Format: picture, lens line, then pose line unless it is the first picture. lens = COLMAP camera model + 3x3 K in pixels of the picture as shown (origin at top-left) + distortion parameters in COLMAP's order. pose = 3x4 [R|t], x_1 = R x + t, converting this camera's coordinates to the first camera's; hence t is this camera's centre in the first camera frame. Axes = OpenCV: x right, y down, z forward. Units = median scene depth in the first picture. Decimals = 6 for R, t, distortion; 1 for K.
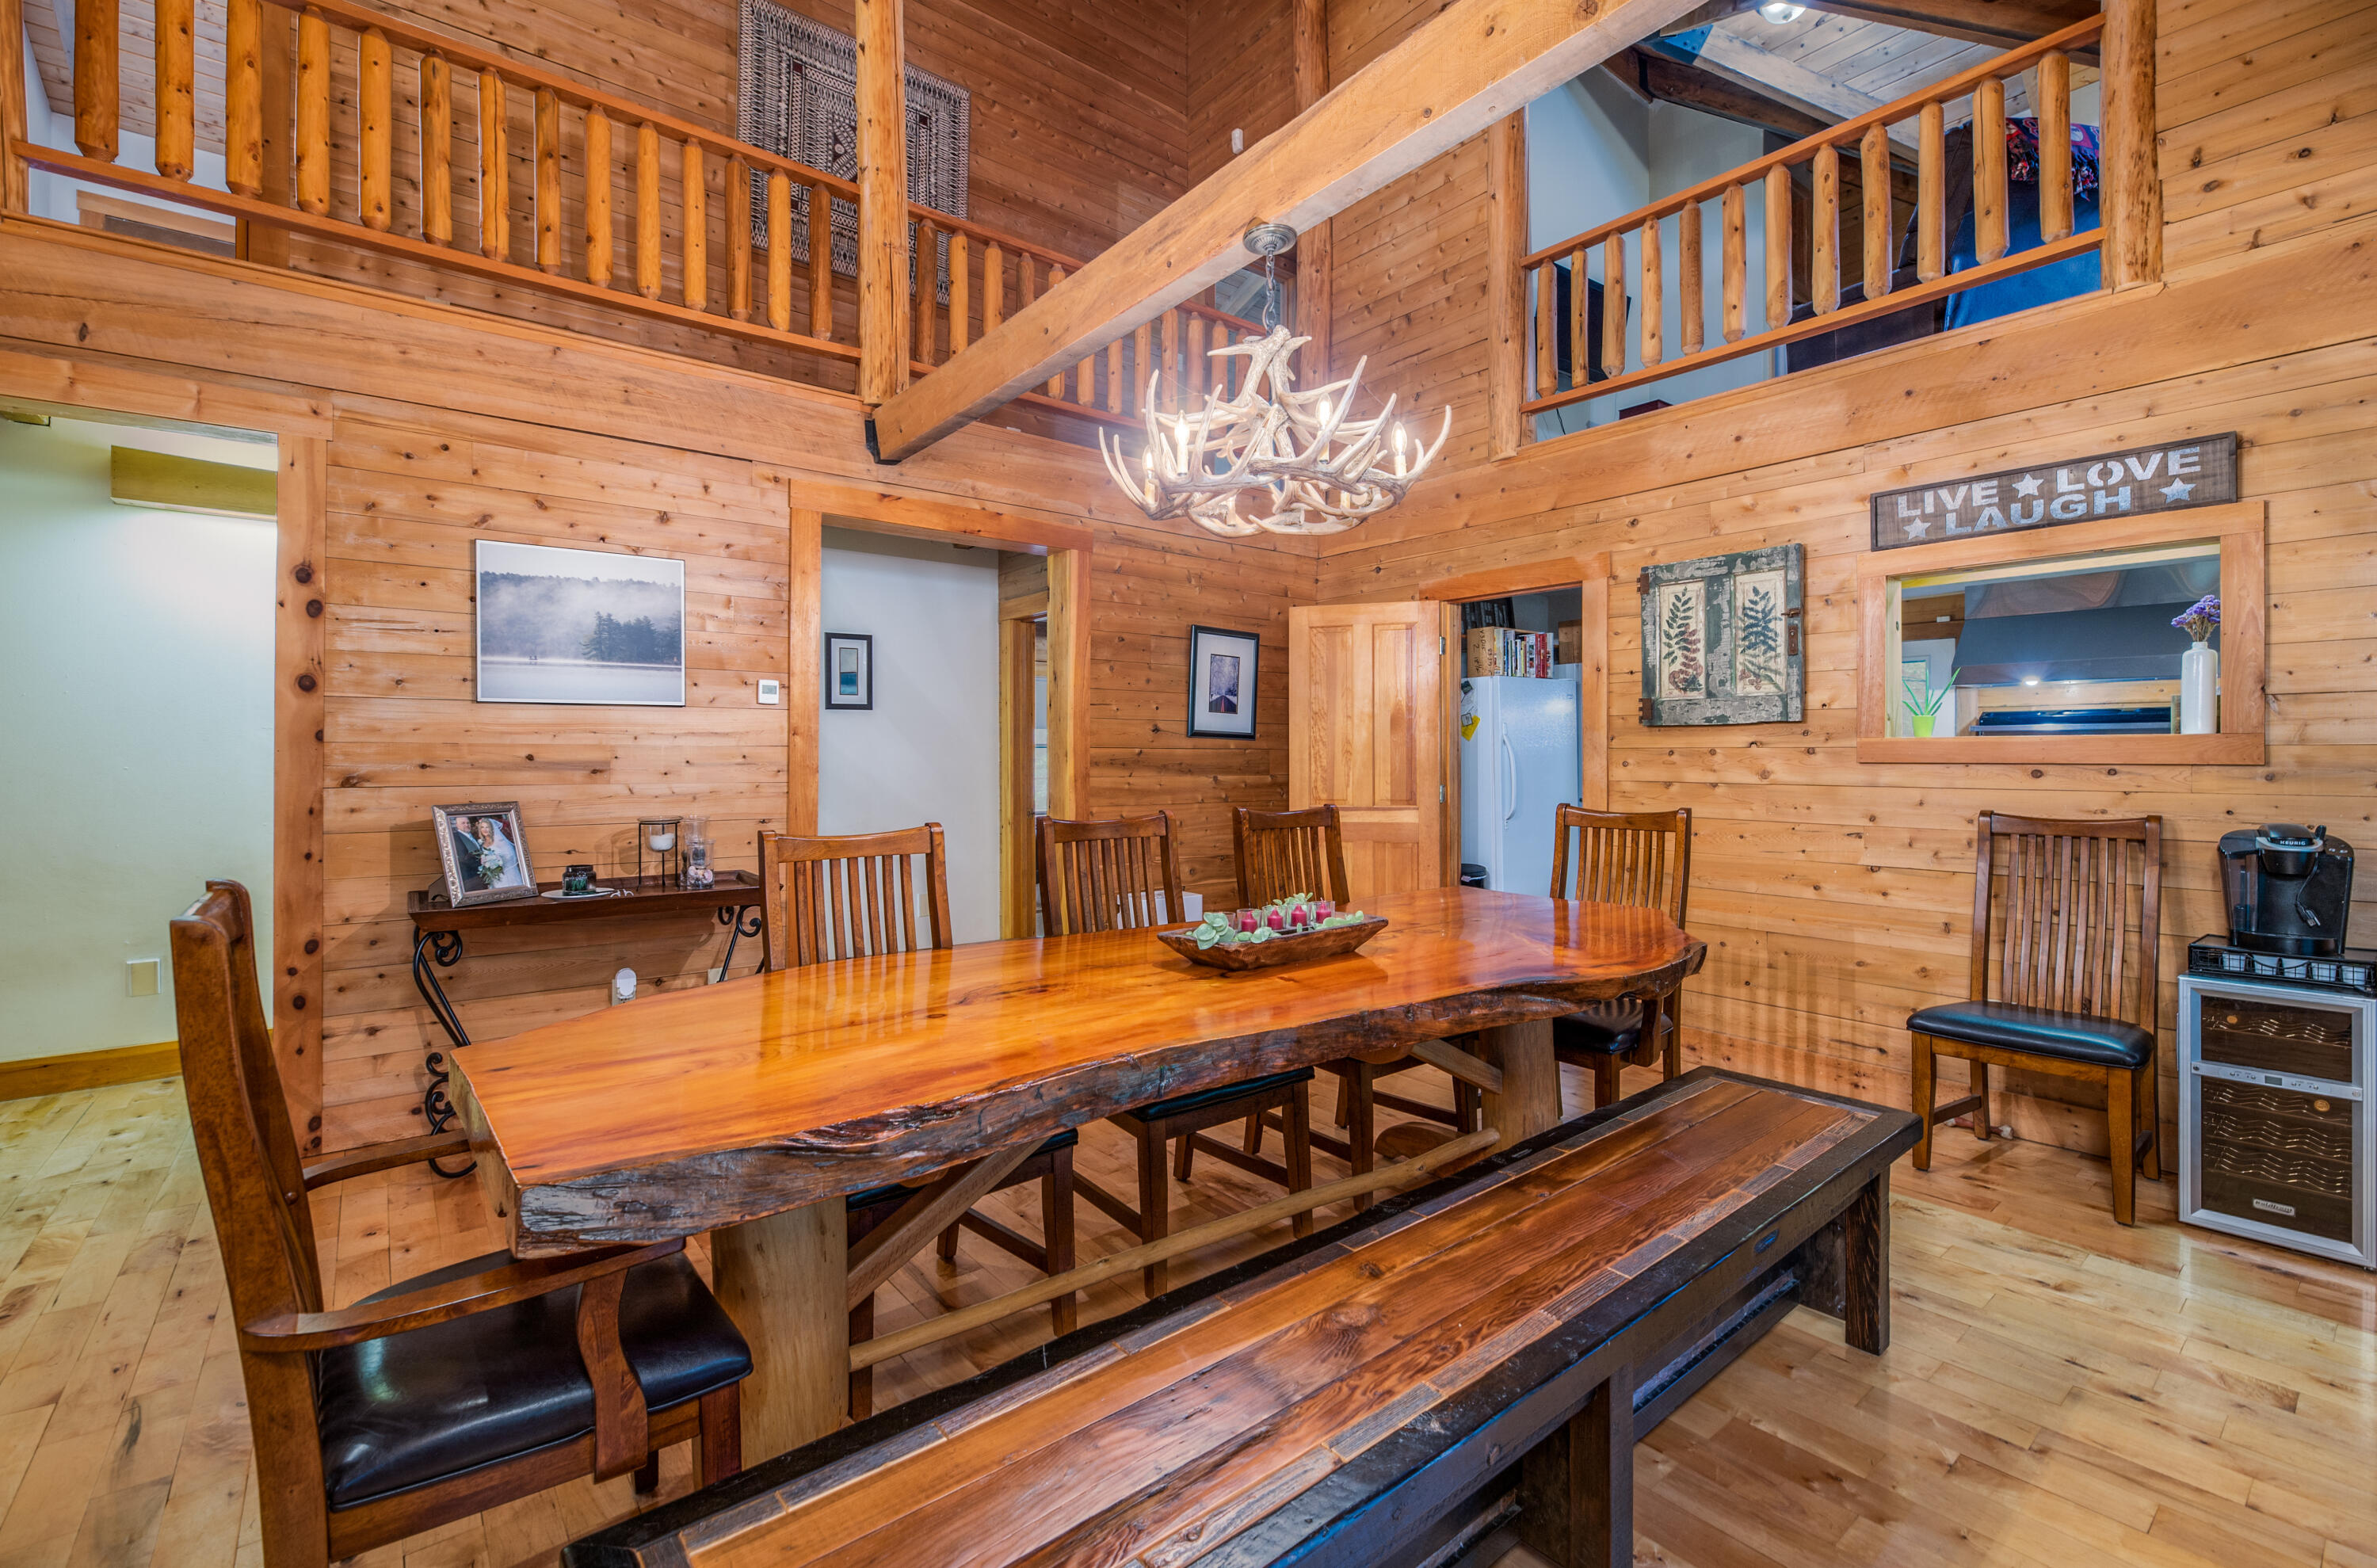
lens RADIAL K [[1010.0, 0, 1196.5], [0, 1010.0, 758.2], [0, 0, 1]] dist [-0.006620, -0.000563]
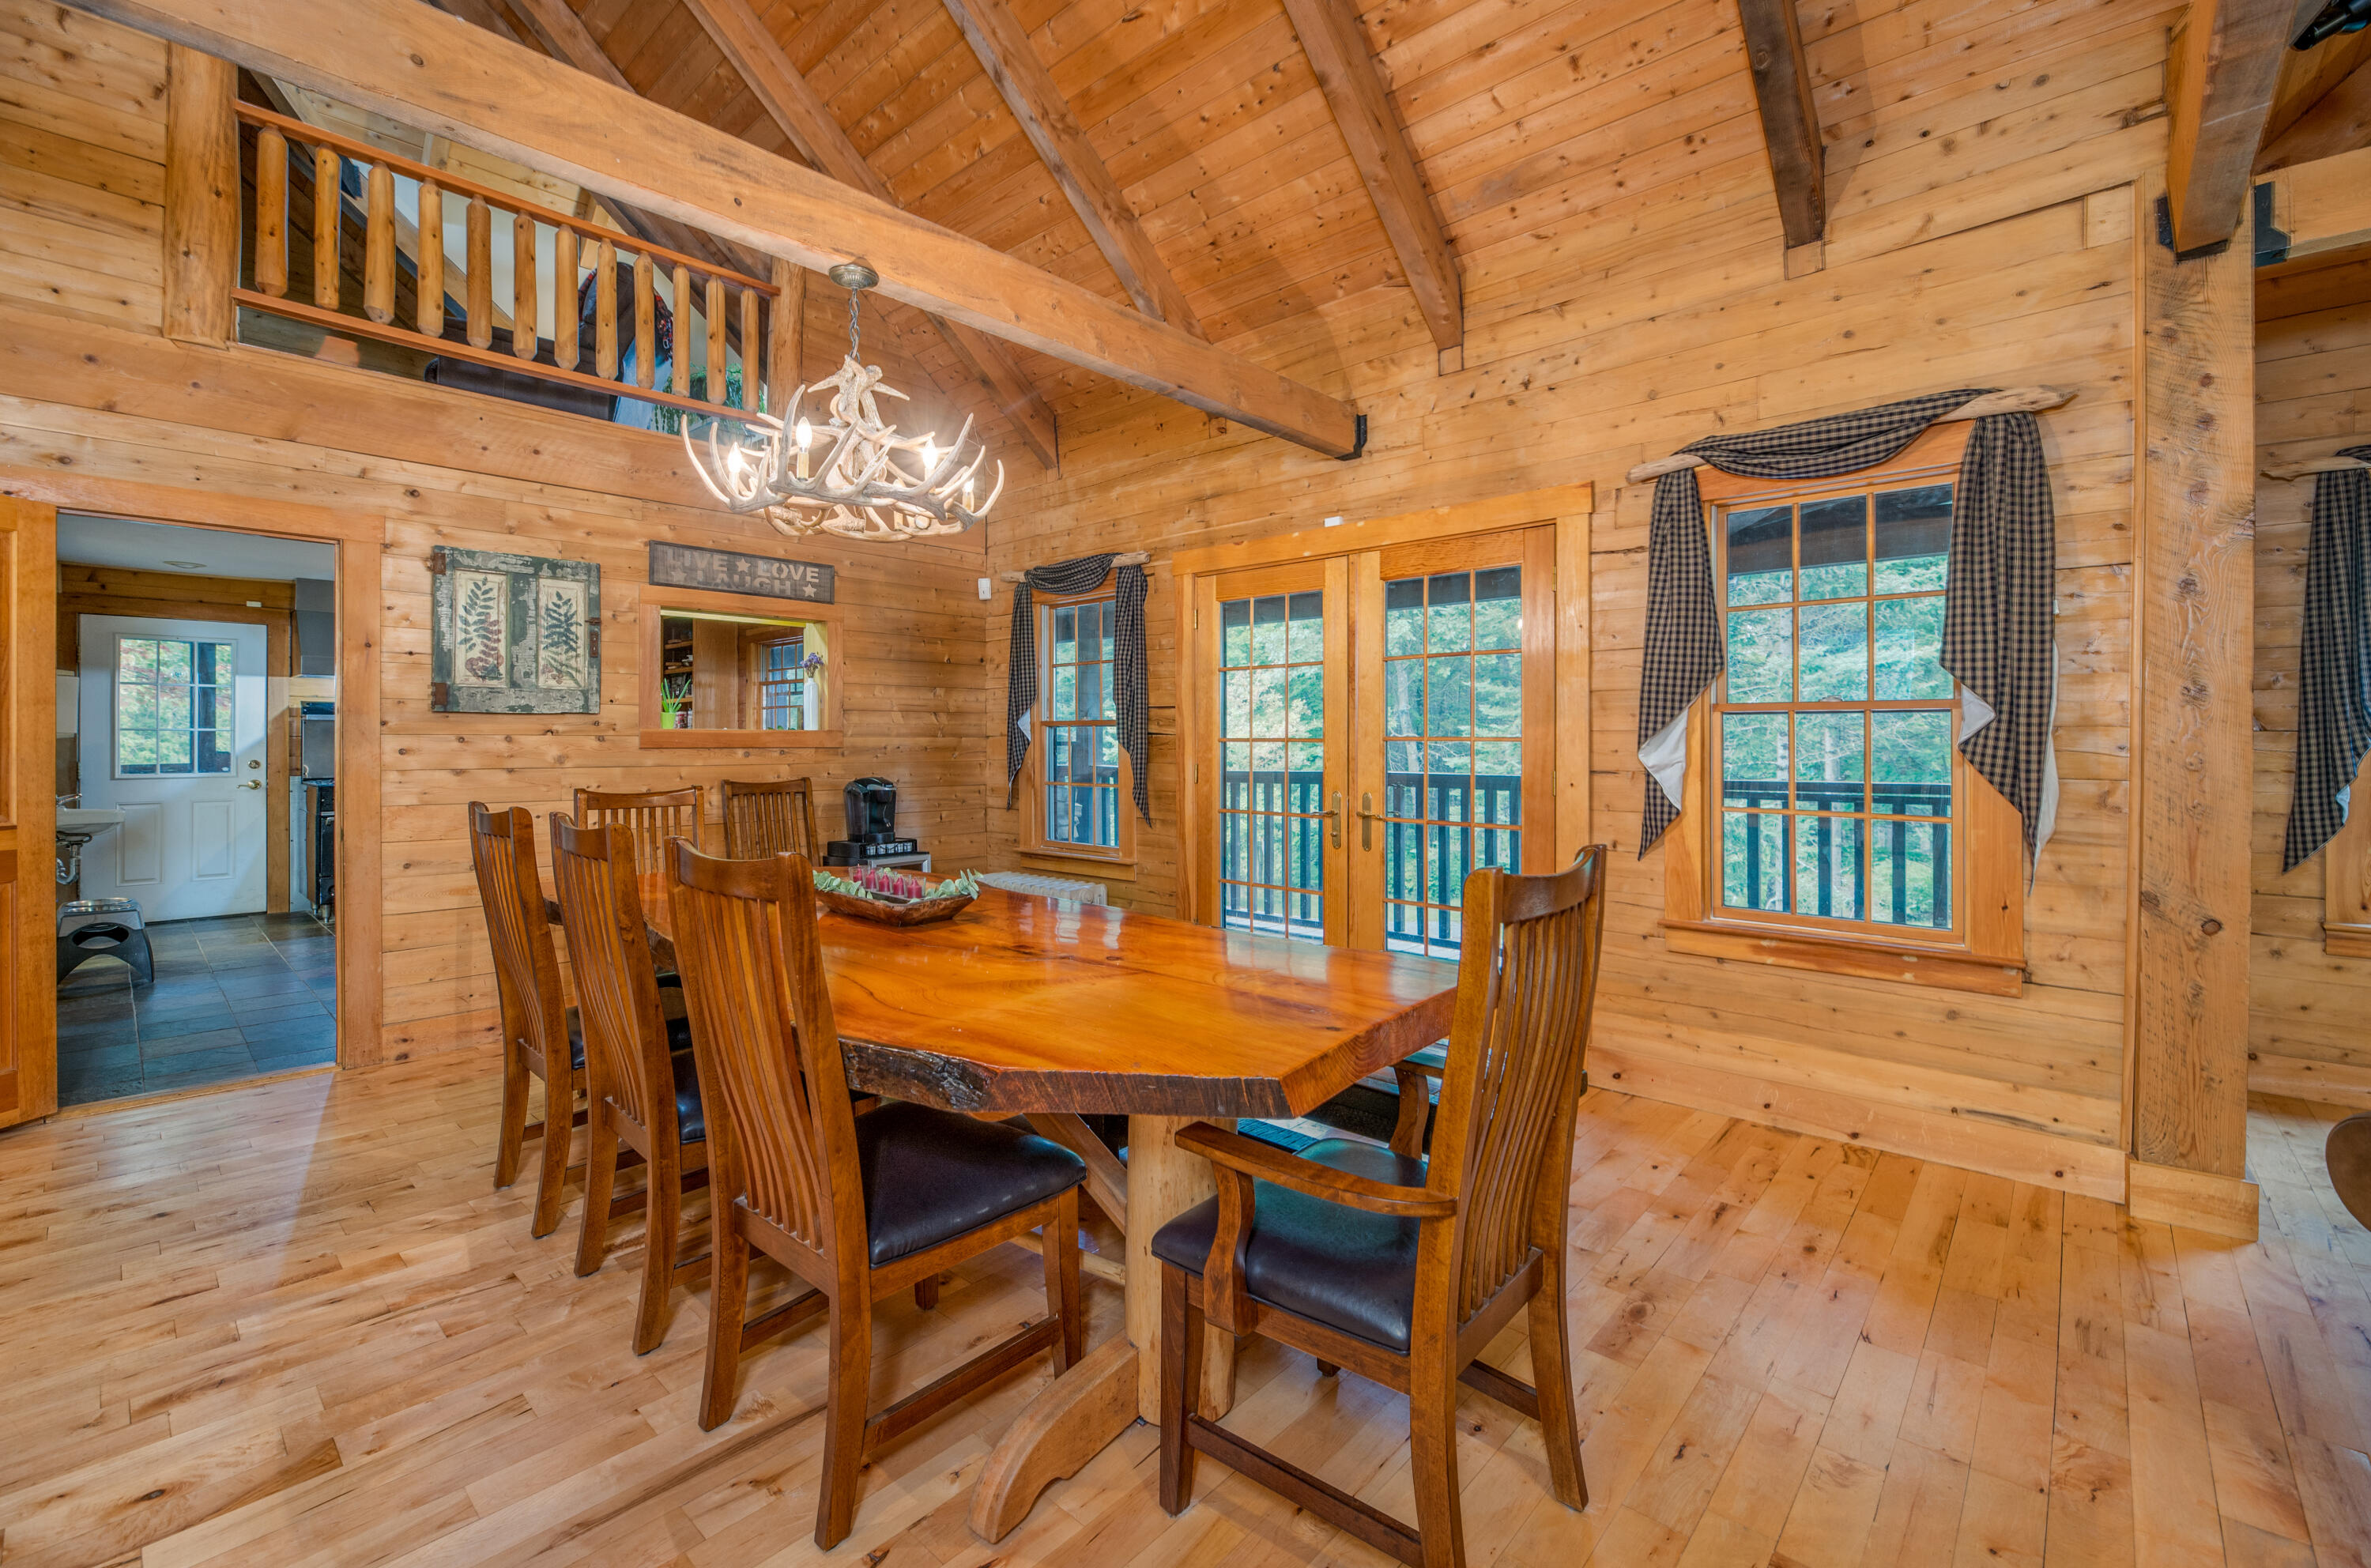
lens RADIAL K [[1007.4, 0, 1169.8], [0, 1007.4, 734.5], [0, 0, 1]] dist [-0.006620, -0.000563]
pose [[-0.152994, 0.009033, 0.988186, -0.658262], [0.004468, 0.999954, -0.008449, 0.001293], [-0.988217, 0.003122, -0.153028, 0.500427]]
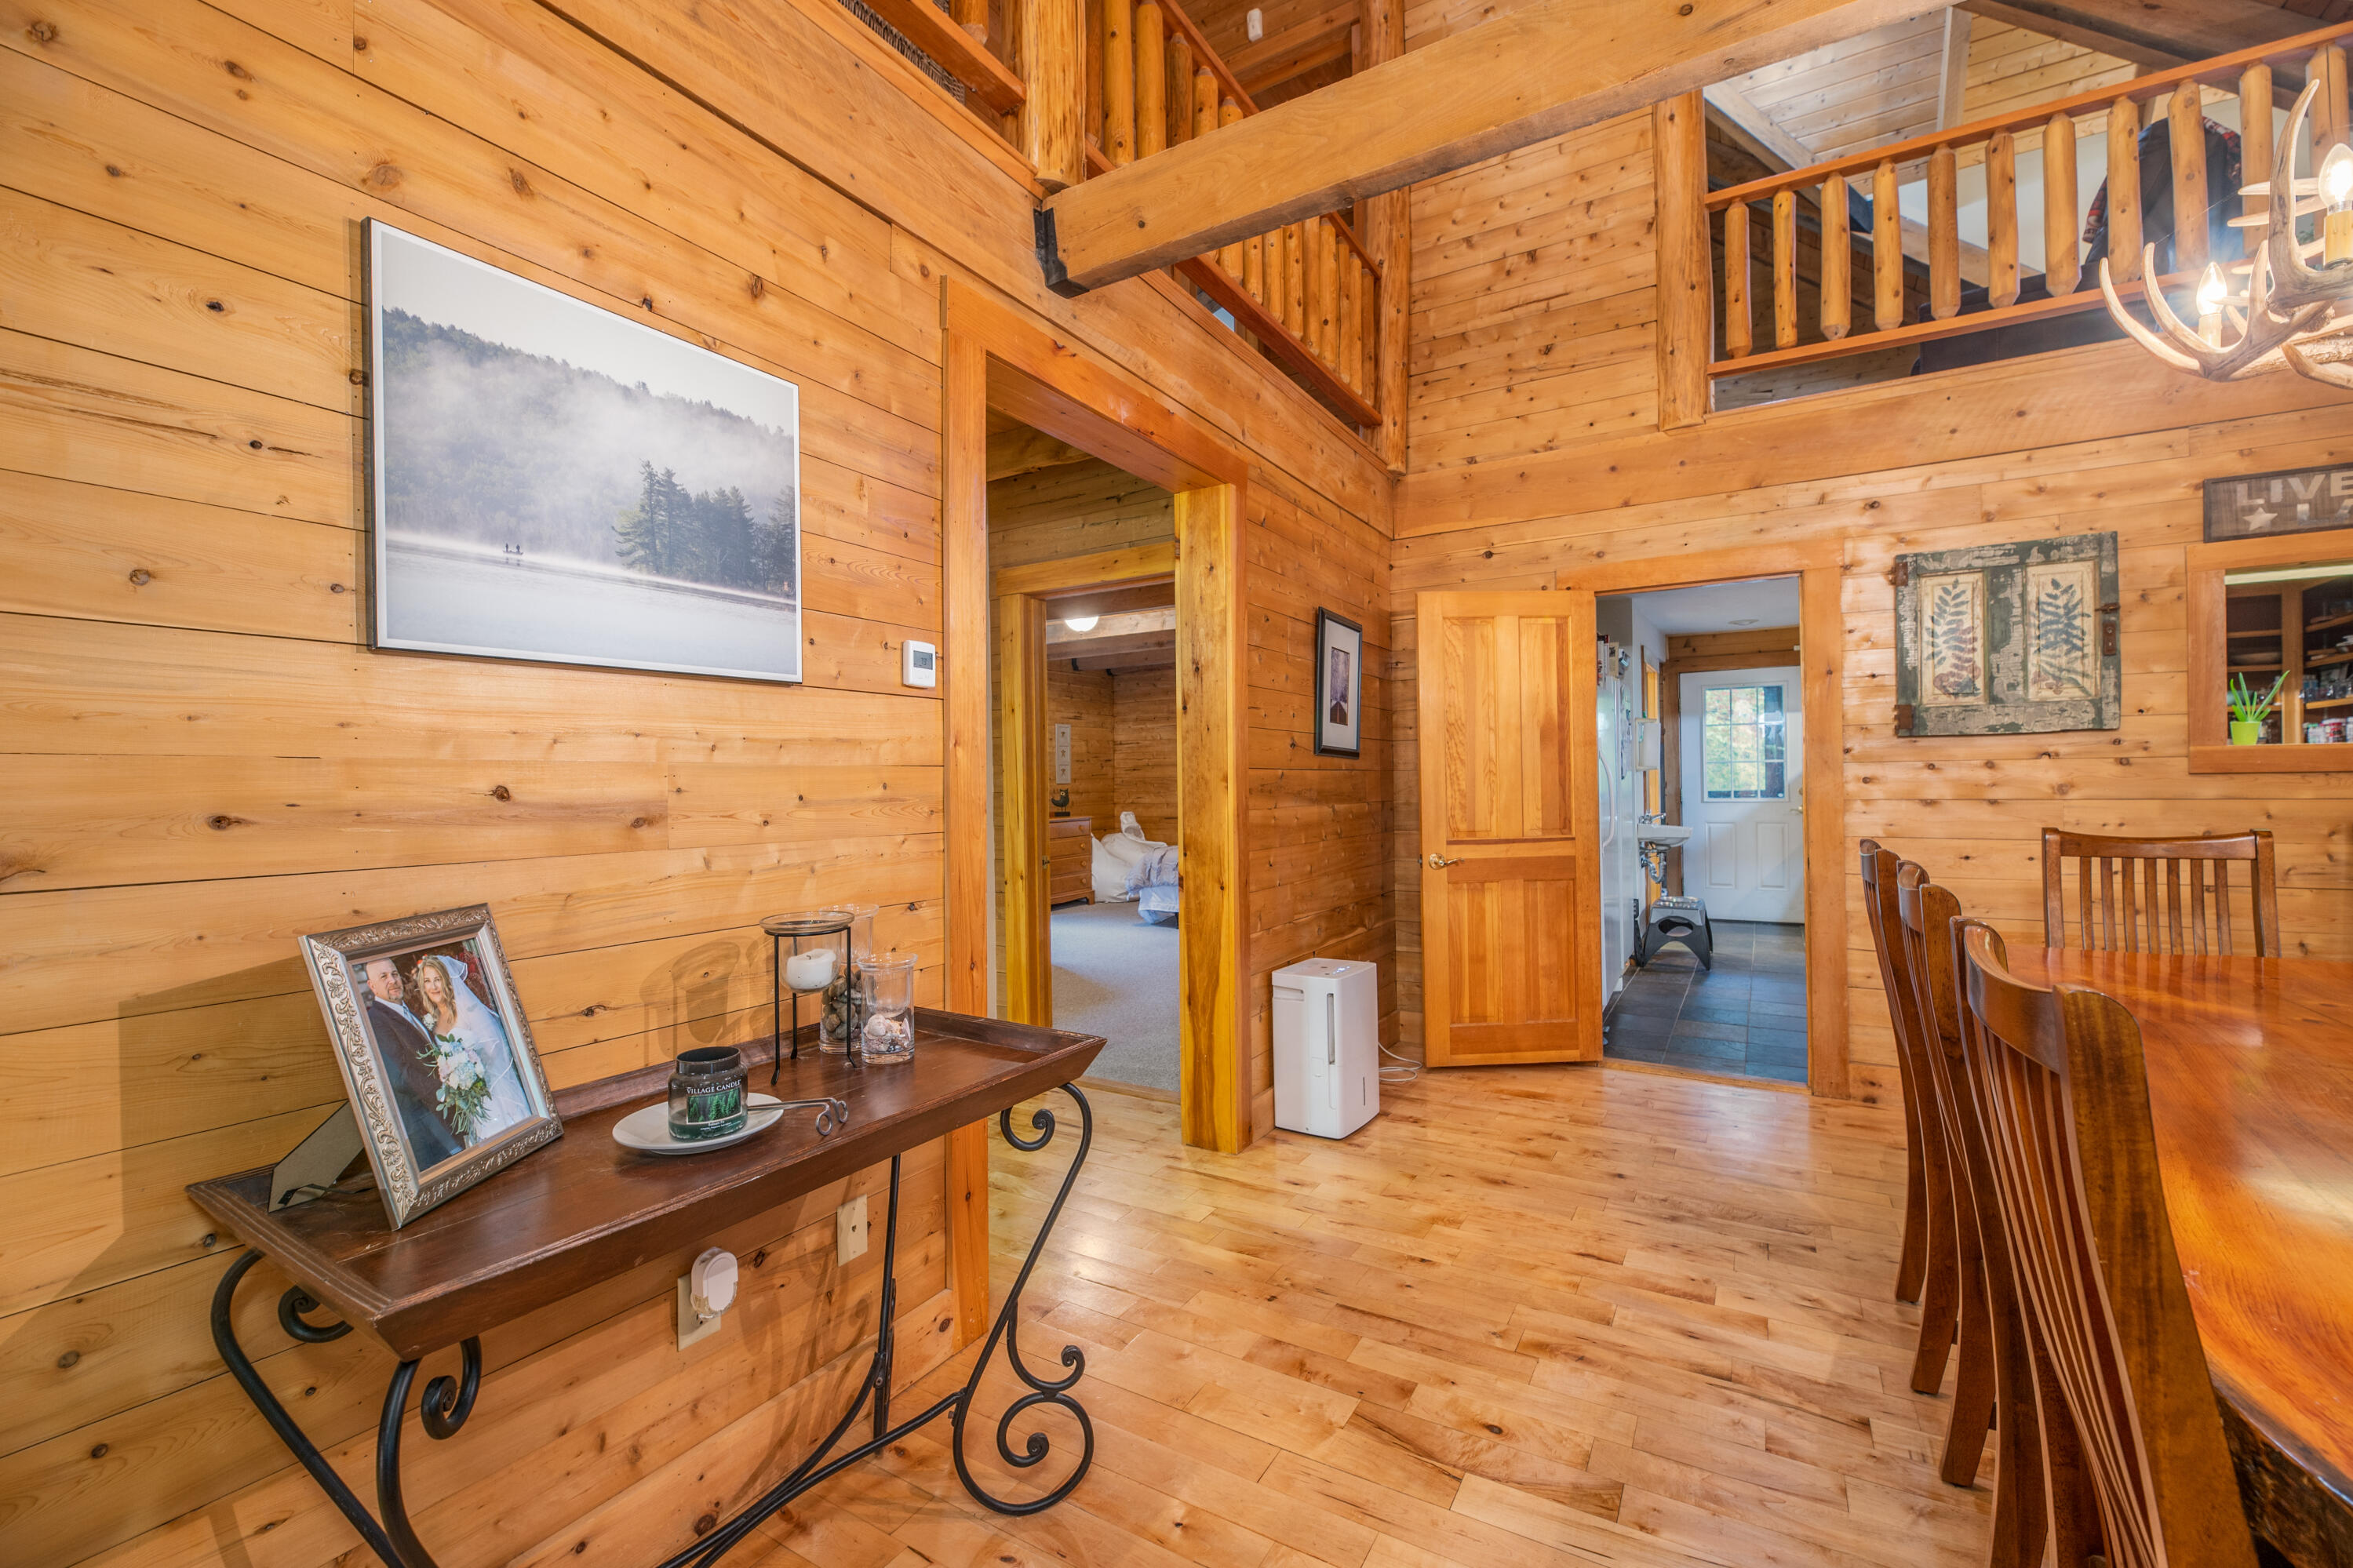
lens RADIAL K [[970.3, 0, 1181.0], [0, 970.3, 788.9], [0, 0, 1]] dist [-0.010026, 0.000783]
pose [[0.935892, -0.016831, 0.351884, -0.479589], [0.016524, 0.999856, 0.003877, 0.000379], [-0.351898, 0.002186, 0.936036, 0.474092]]
